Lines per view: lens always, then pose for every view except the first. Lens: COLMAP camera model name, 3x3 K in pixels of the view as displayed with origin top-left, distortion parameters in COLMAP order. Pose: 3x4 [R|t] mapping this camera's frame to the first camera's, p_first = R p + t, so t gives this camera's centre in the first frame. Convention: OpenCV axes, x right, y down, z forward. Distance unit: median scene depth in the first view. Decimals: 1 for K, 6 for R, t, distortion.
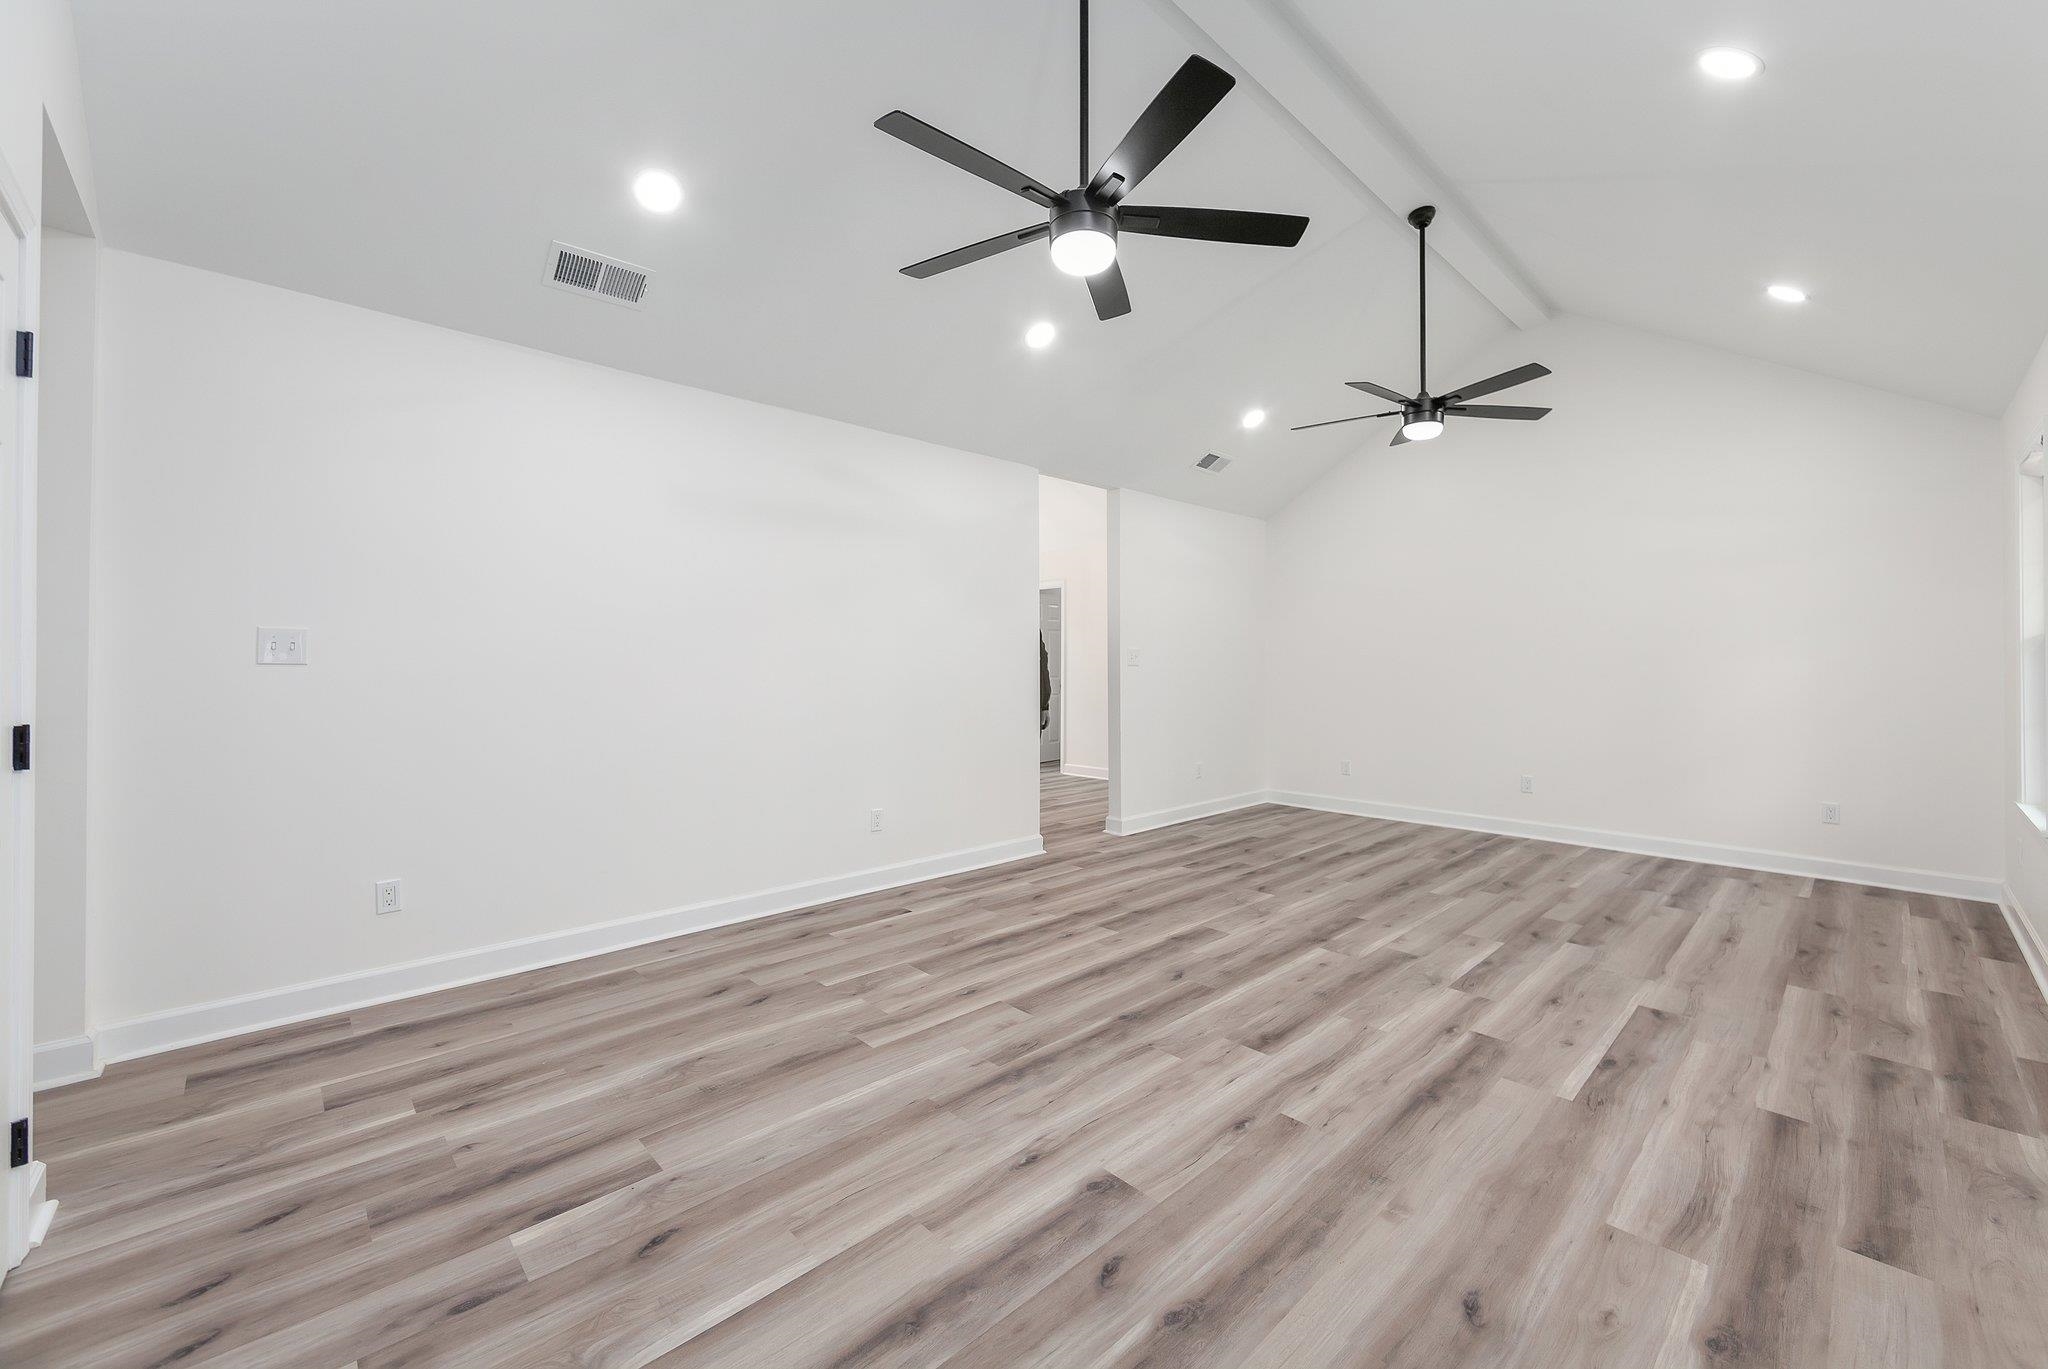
lens RADIAL K [[815.3, 0, 1047.4], [0, 815.3, 660.4], [0, 0, 1]] dist [-0.002945, -0.000153]
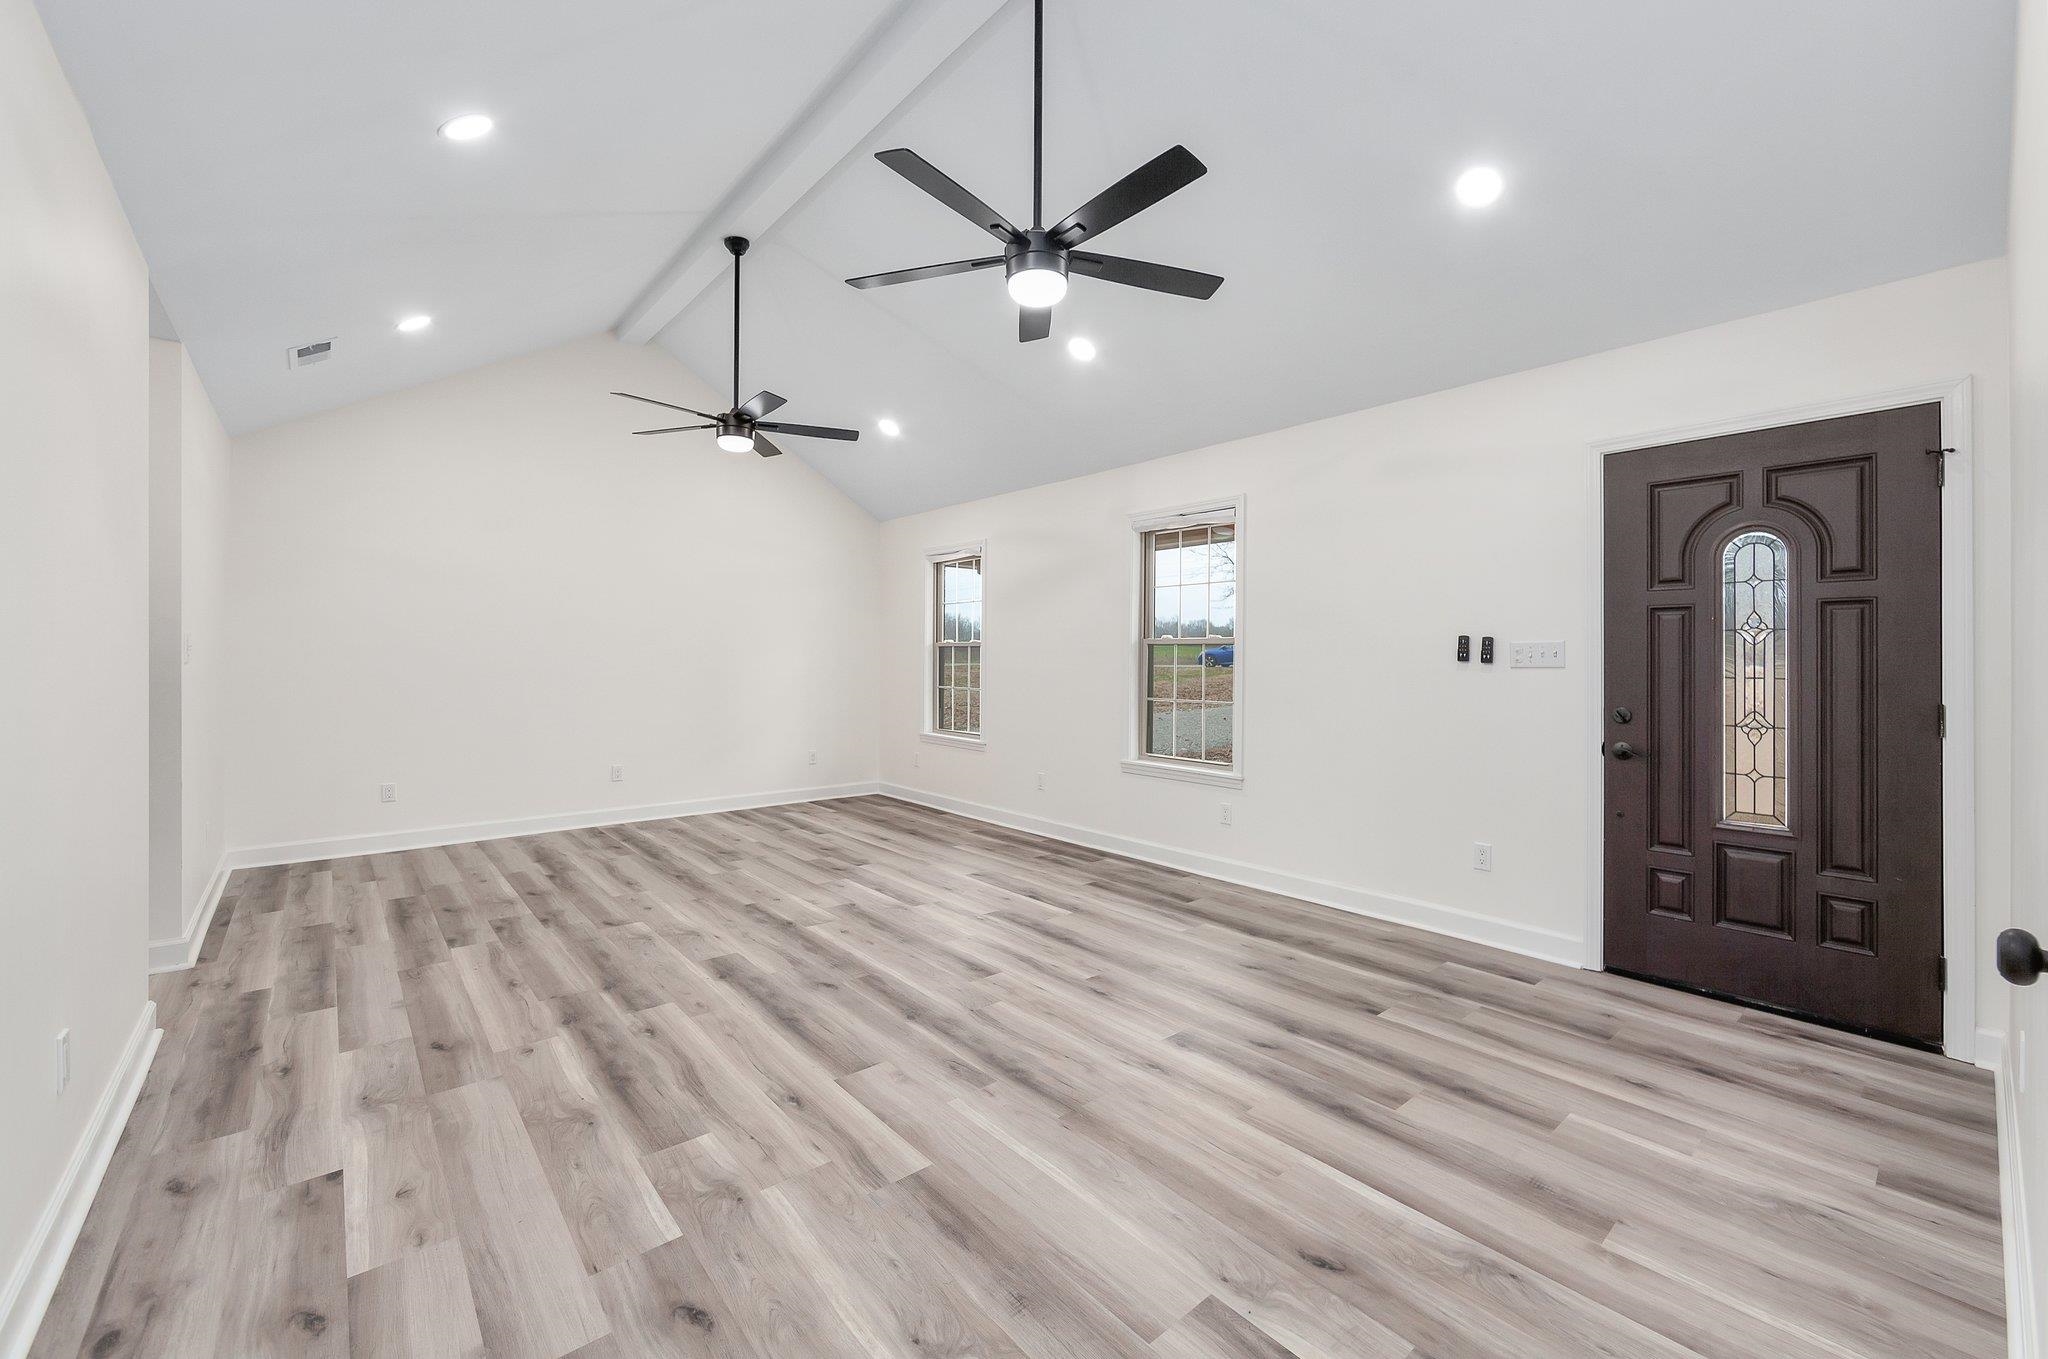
lens RADIAL K [[817.7, 0, 1055.9], [0, 817.7, 660.6], [0, 0, 1]] dist [-0.003821, -0.000412]
pose [[0.047189, -0.003642, 0.998879, -0.961689], [-0.005963, 0.999975, 0.003928, -0.003015], [-0.998868, -0.006141, 0.047166, 0.838077]]
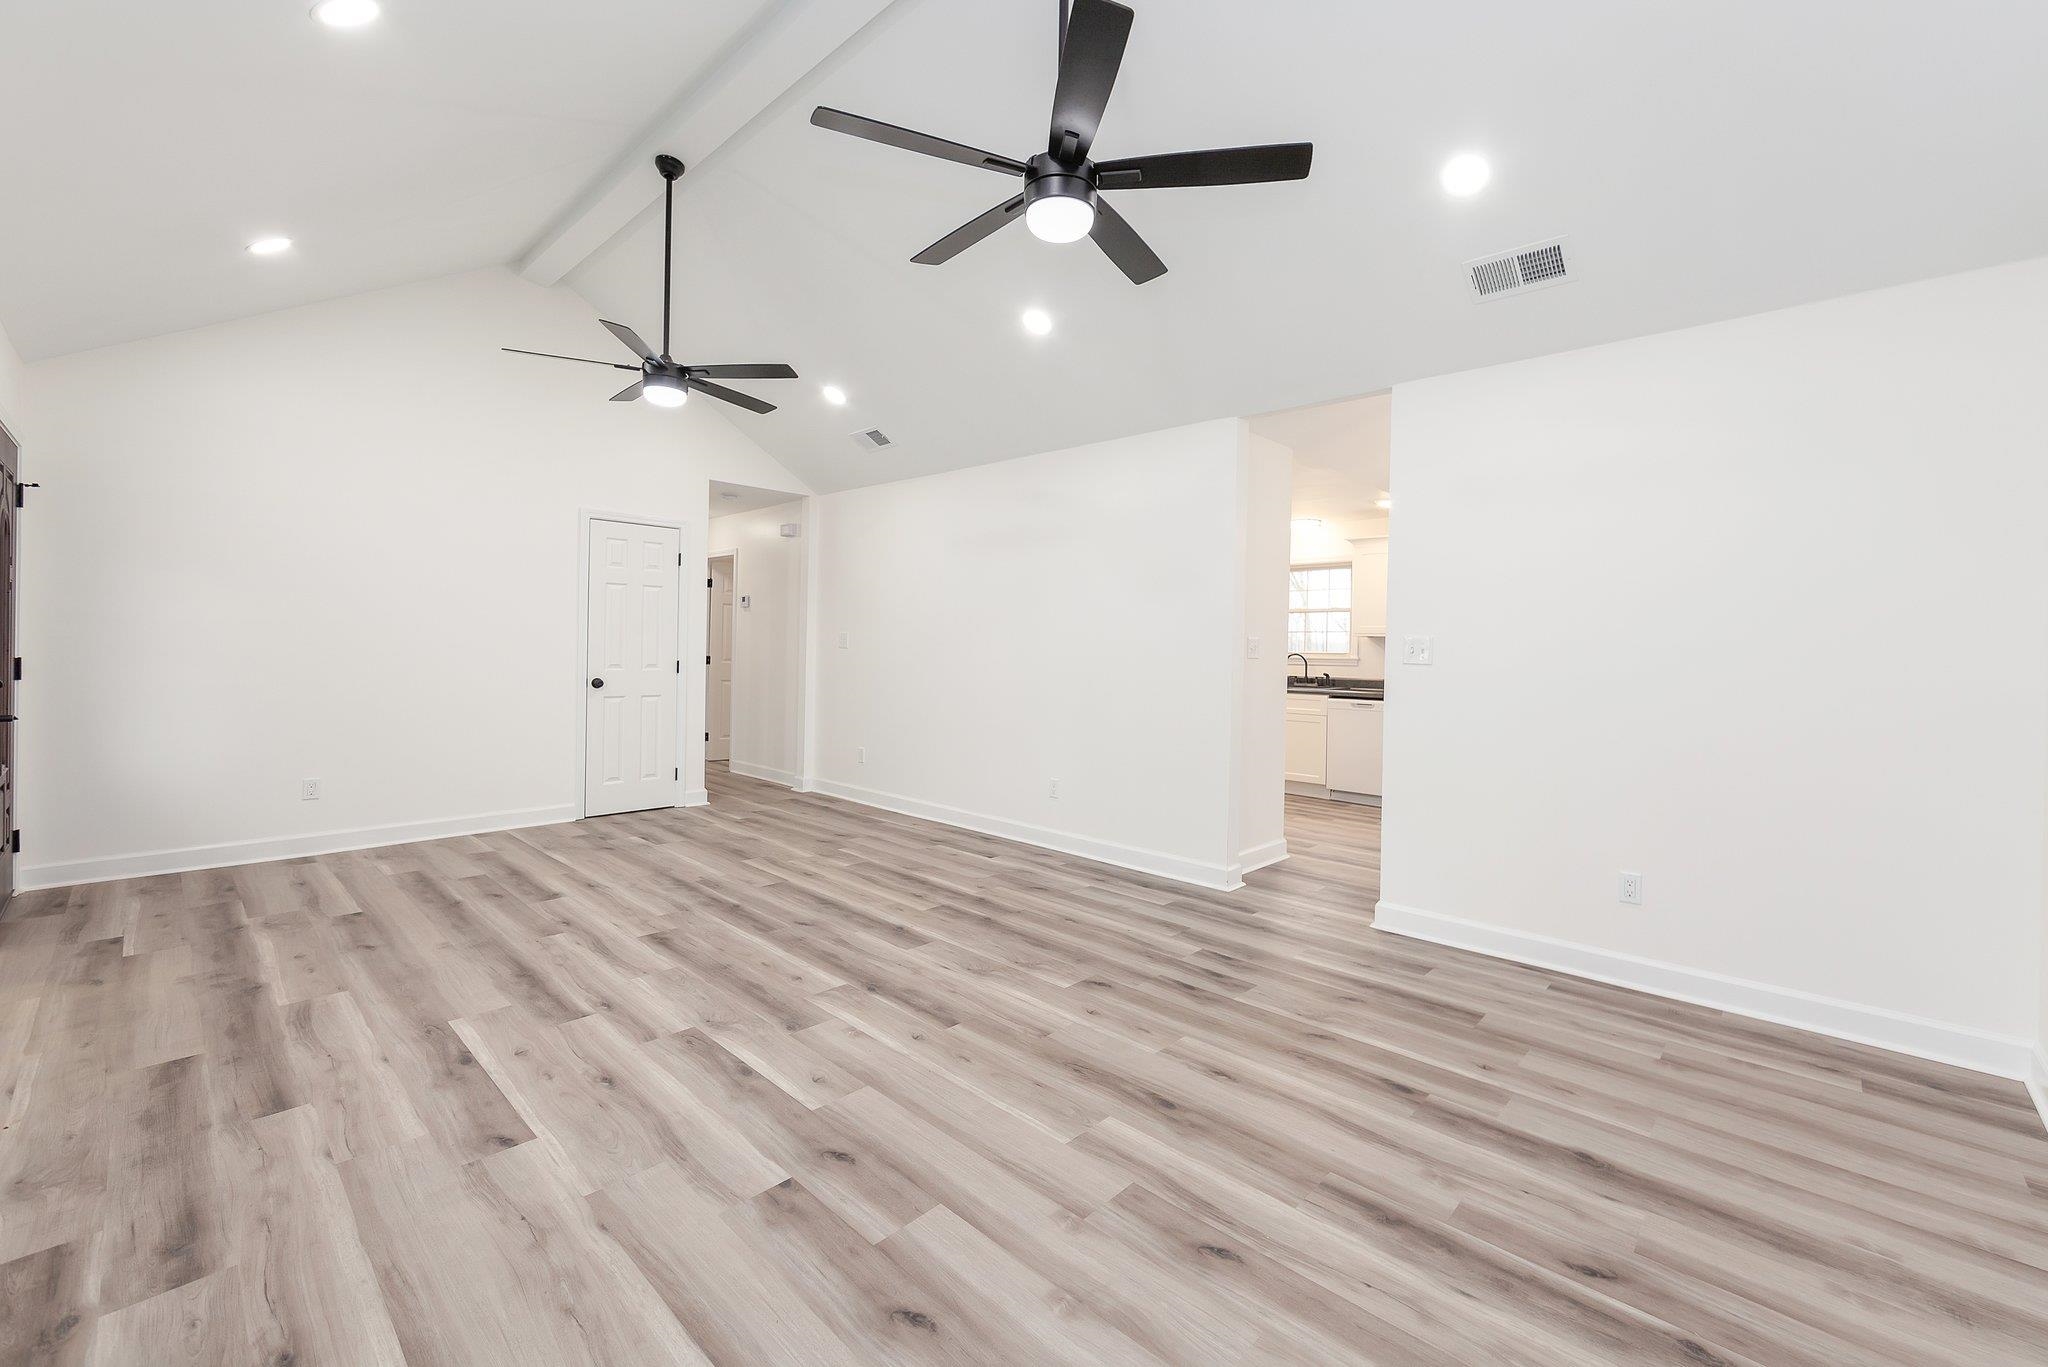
lens RADIAL K [[841.2, 0, 1056.4], [0, 841.2, 636.9], [0, 0, 1]] dist [-0.002903, -0.000001]
pose [[0.051056, -0.015443, -0.998576, 1.644115], [-0.019394, 0.999677, -0.016452, 0.001616], [0.998507, 0.020206, 0.050740, 1.562815]]
